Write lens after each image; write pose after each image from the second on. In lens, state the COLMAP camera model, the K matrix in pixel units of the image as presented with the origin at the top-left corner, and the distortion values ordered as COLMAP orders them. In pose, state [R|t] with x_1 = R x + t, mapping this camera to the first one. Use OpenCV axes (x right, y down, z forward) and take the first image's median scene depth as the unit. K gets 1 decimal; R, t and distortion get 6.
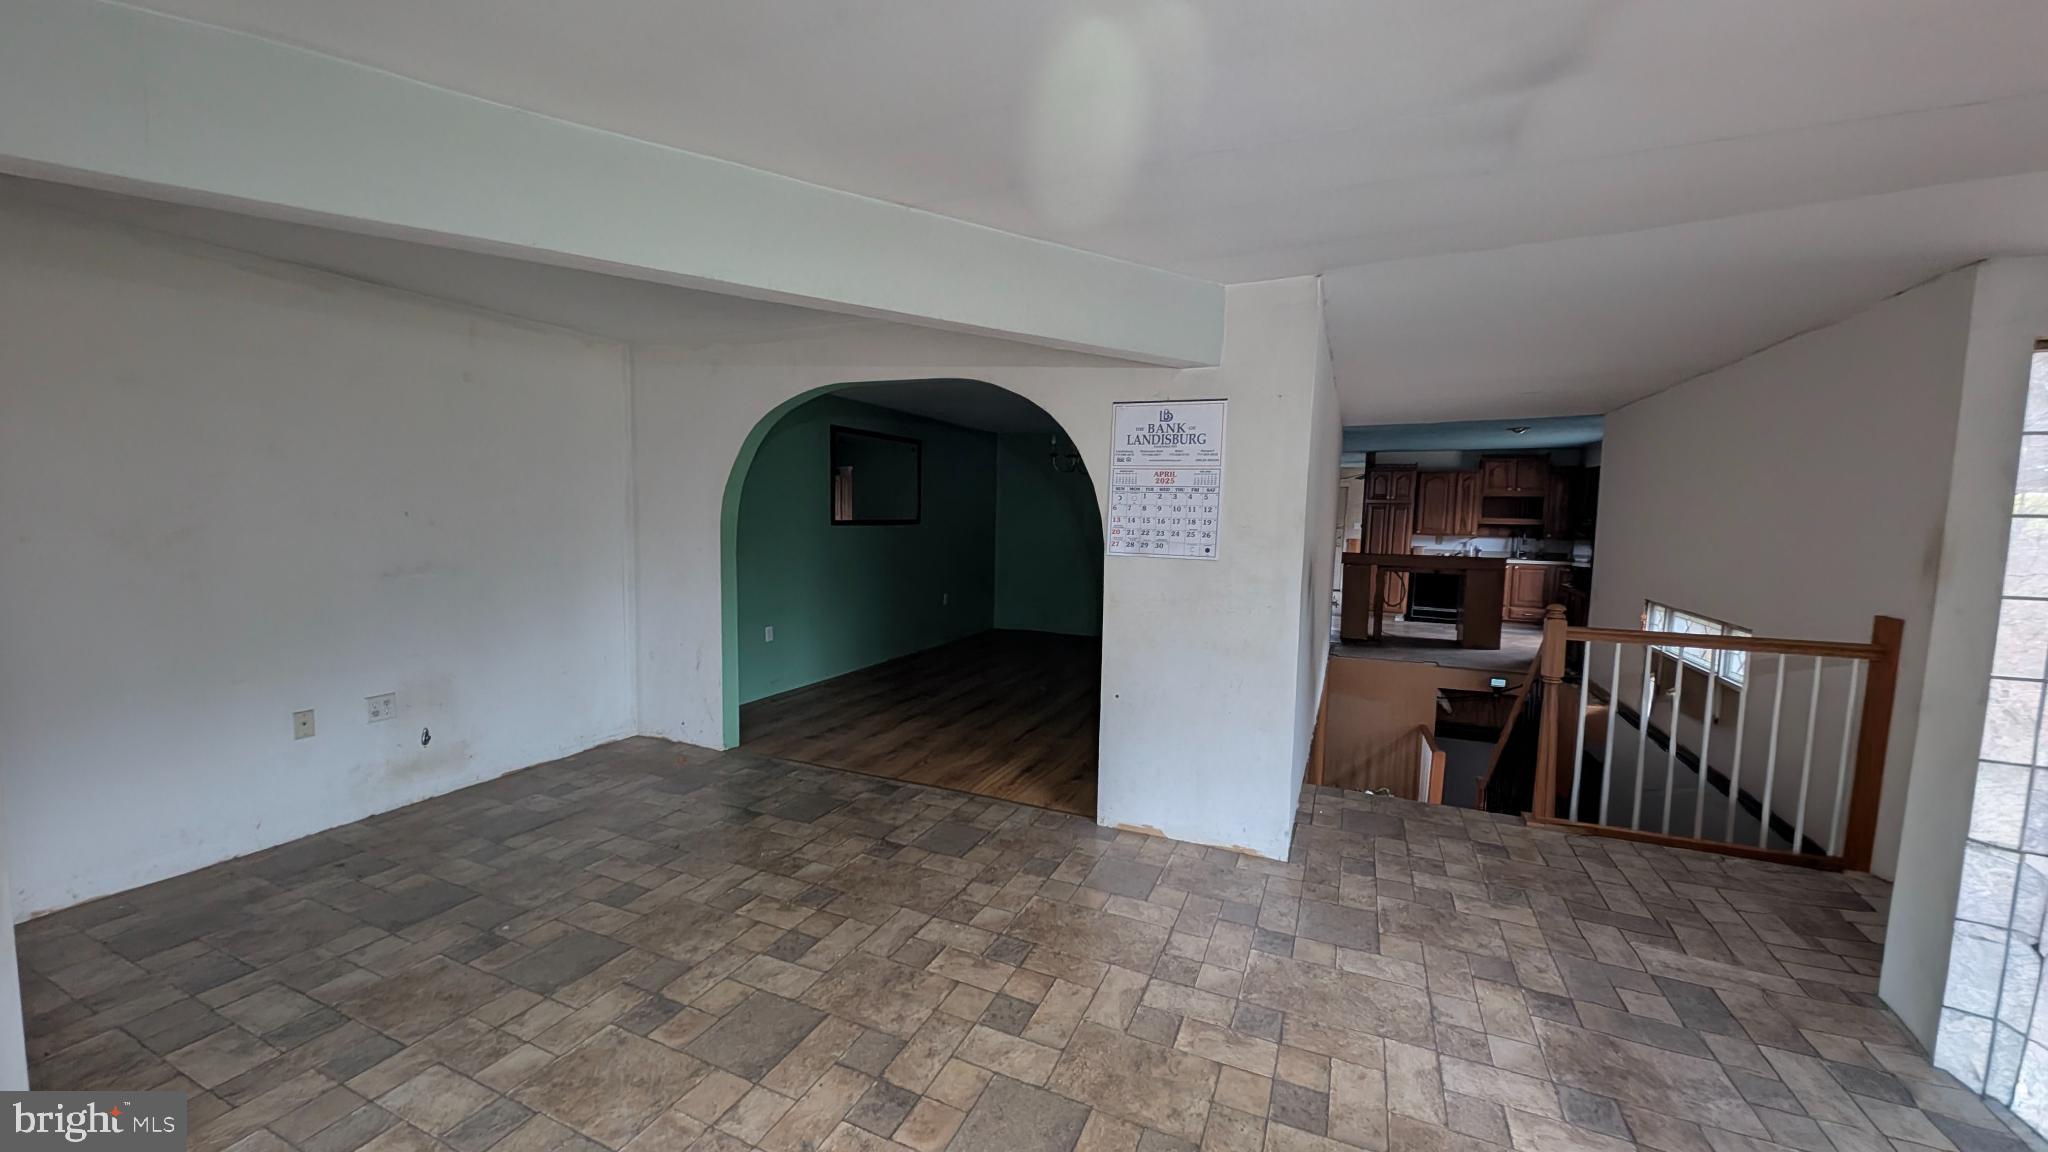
lens RADIAL K [[763.5, 0, 1013.3], [0, 763.5, 576.4], [0, 0, 1]] dist [0.015709, -0.007496]
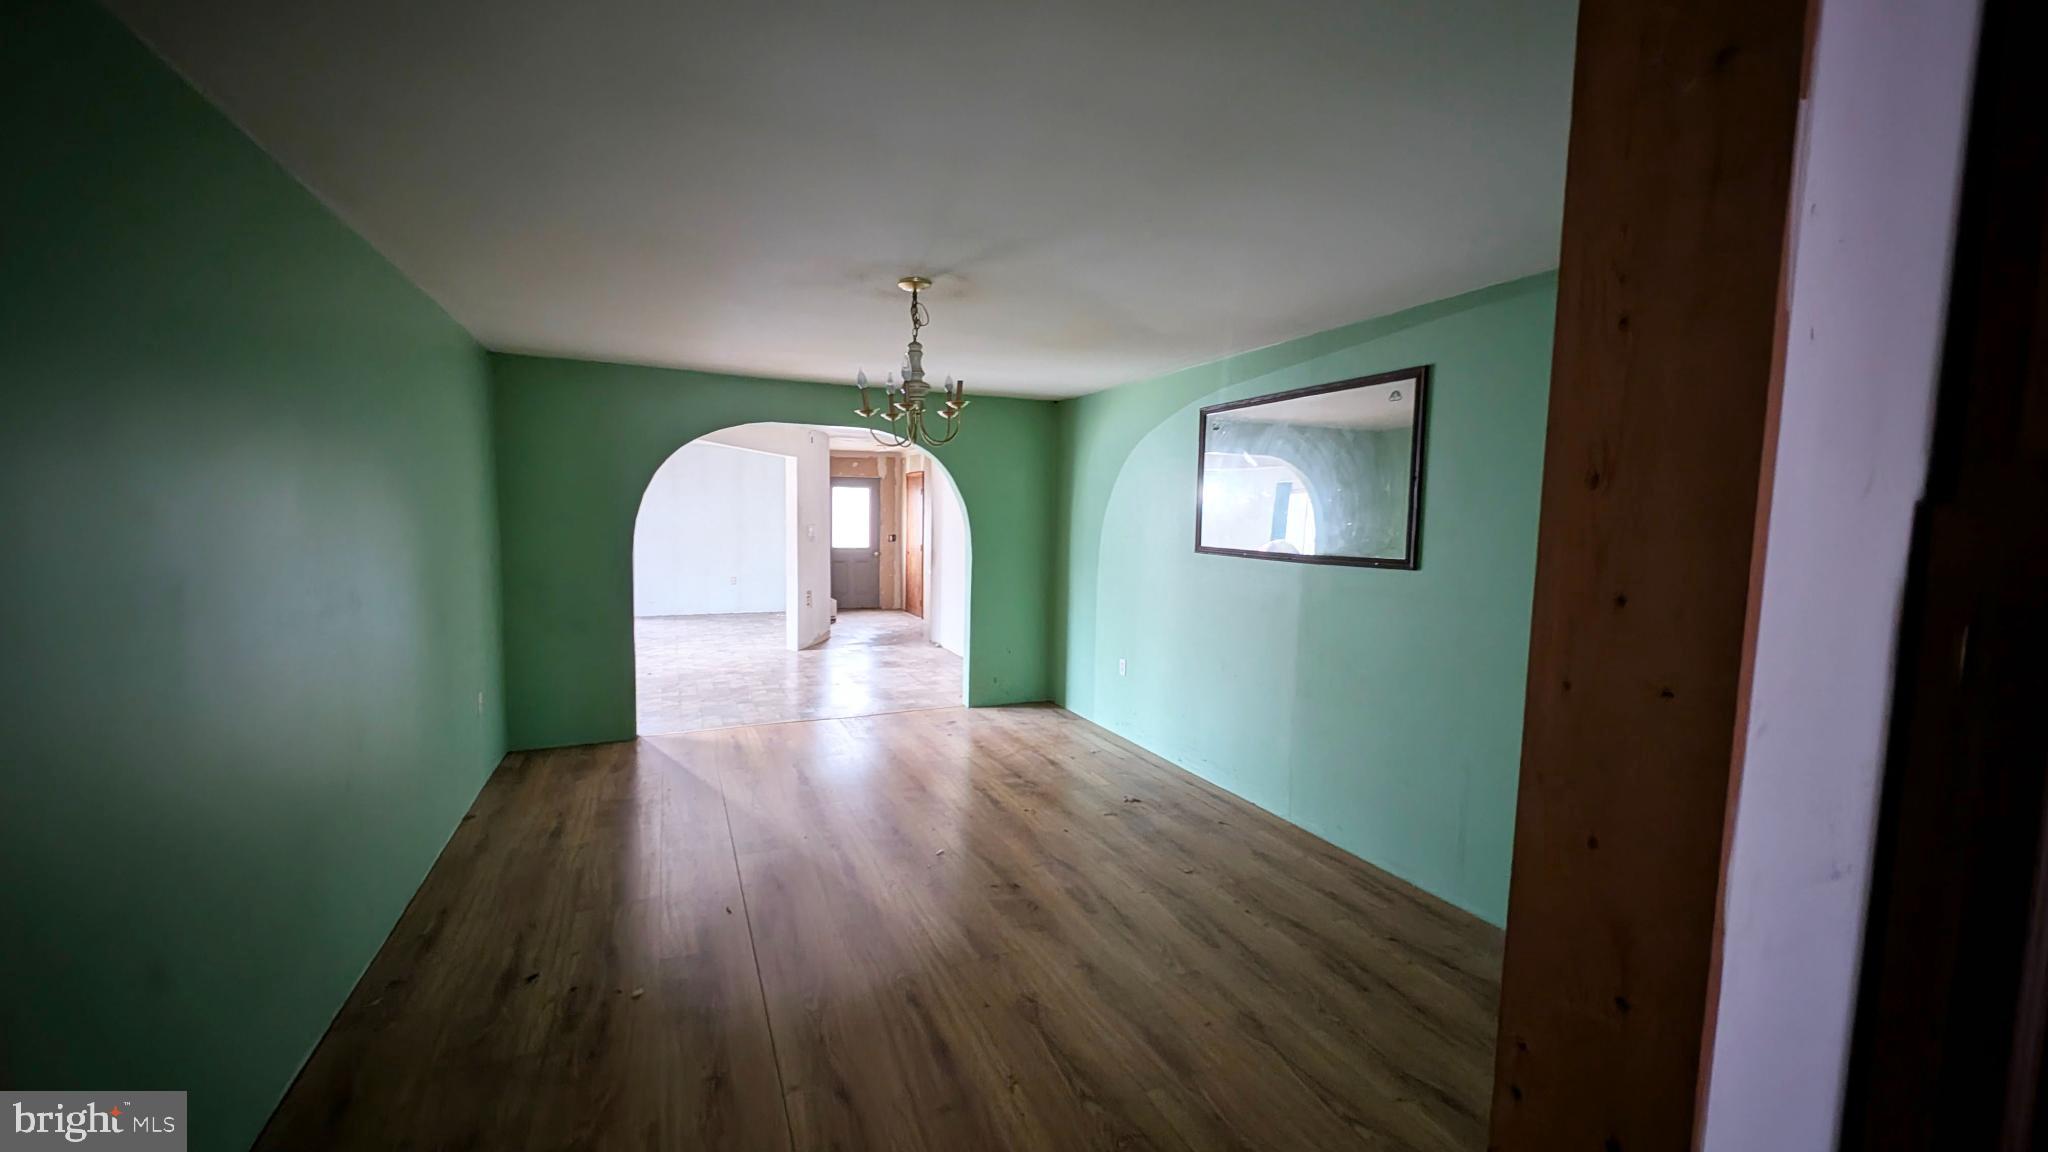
lens RADIAL K [[758.6, 0, 1013.7], [0, 758.6, 578.2], [0, 0, 1]] dist [0.013697, -0.008758]
pose [[-0.658241, 0.028087, -0.752283, 0.747314], [-0.099240, 0.987345, 0.123697, -0.216868], [0.746237, 0.156079, -0.647124, 2.553264]]
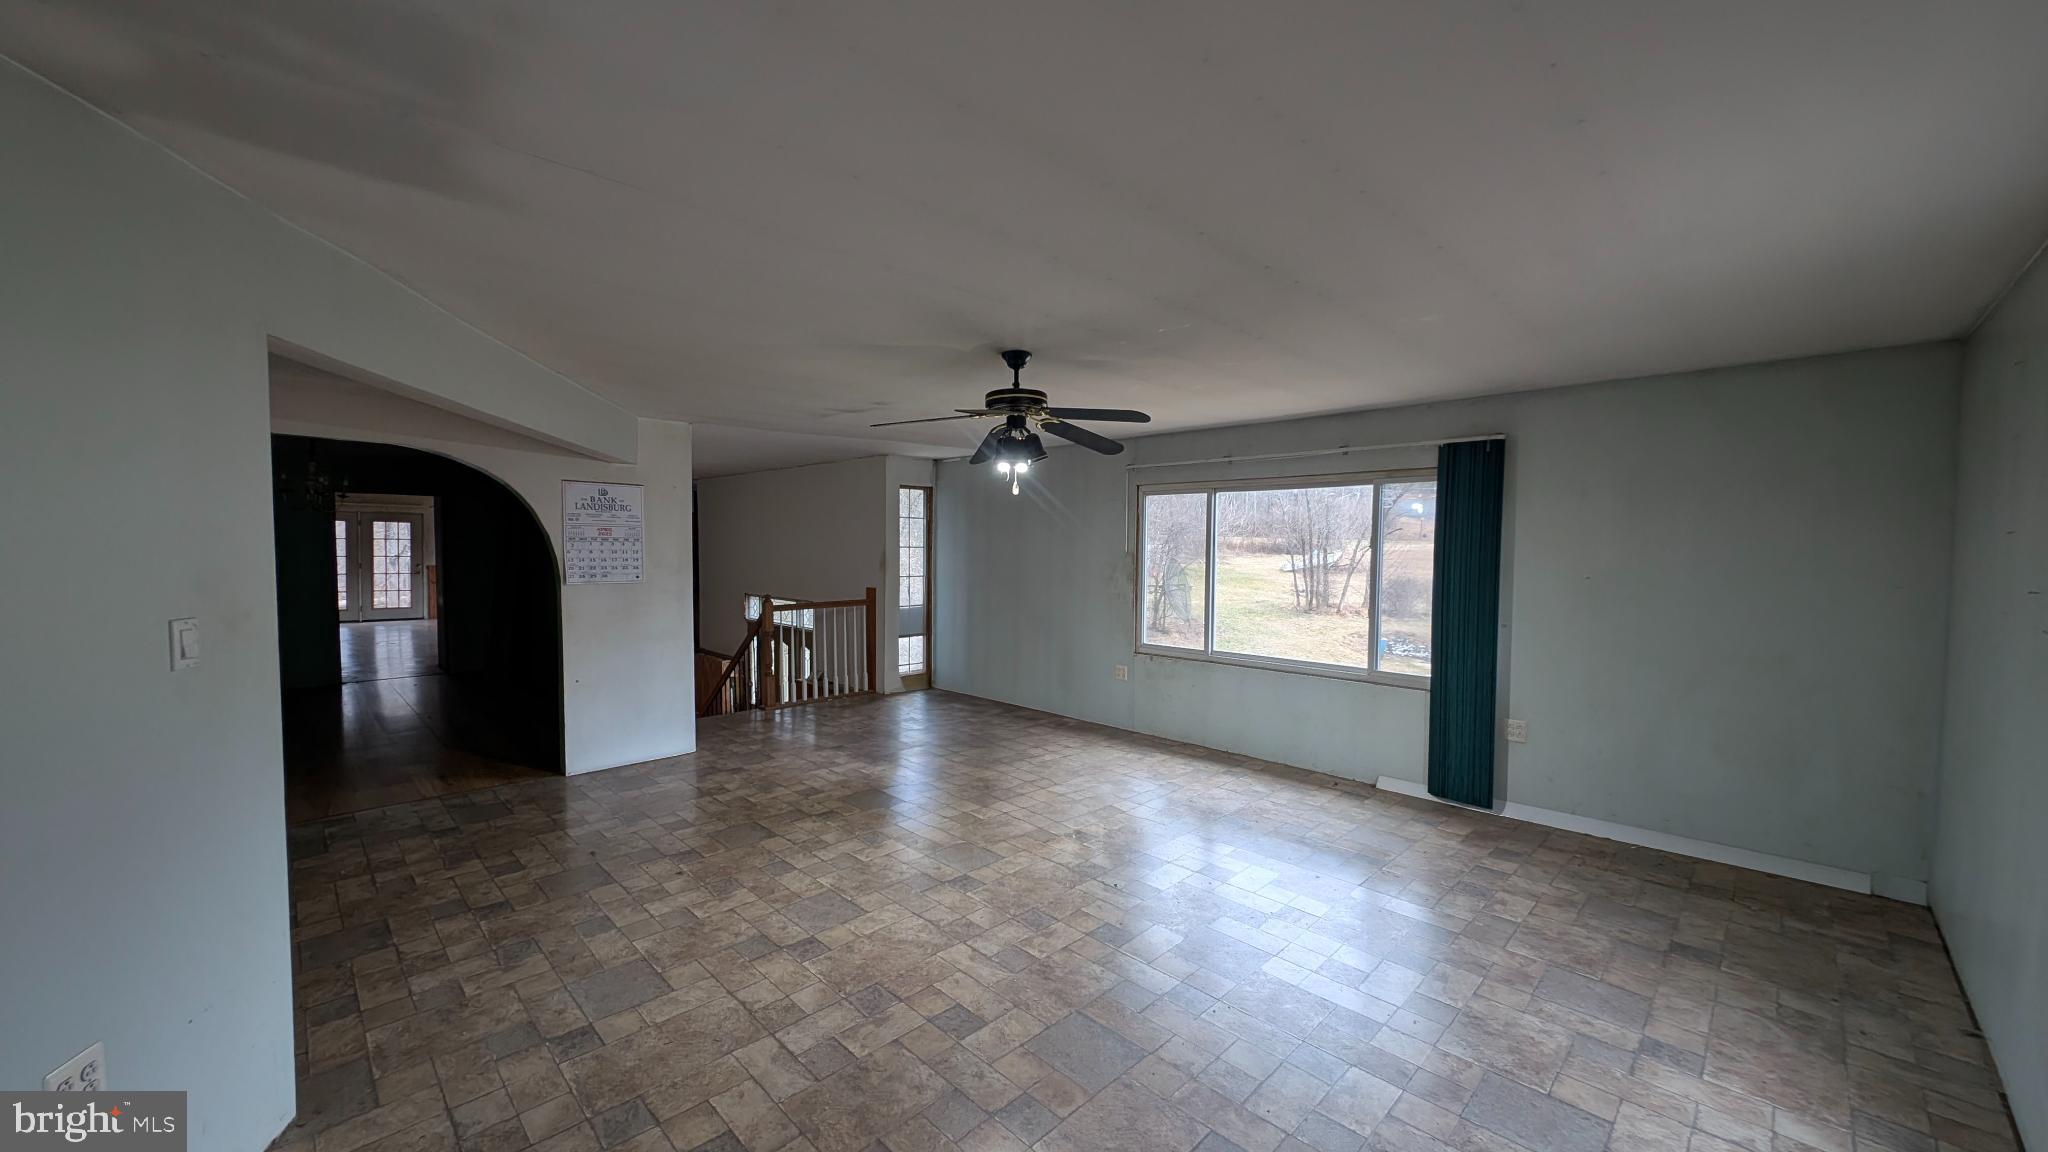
lens RADIAL K [[758.6, 0, 1013.7], [0, 758.6, 578.2], [0, 0, 1]] dist [0.013697, -0.008758]
pose [[0.363927, -0.059918, 0.929498, -0.937862], [0.080629, 0.996209, 0.032650, -0.019490], [-0.927931, 0.063062, 0.367378, -0.326225]]
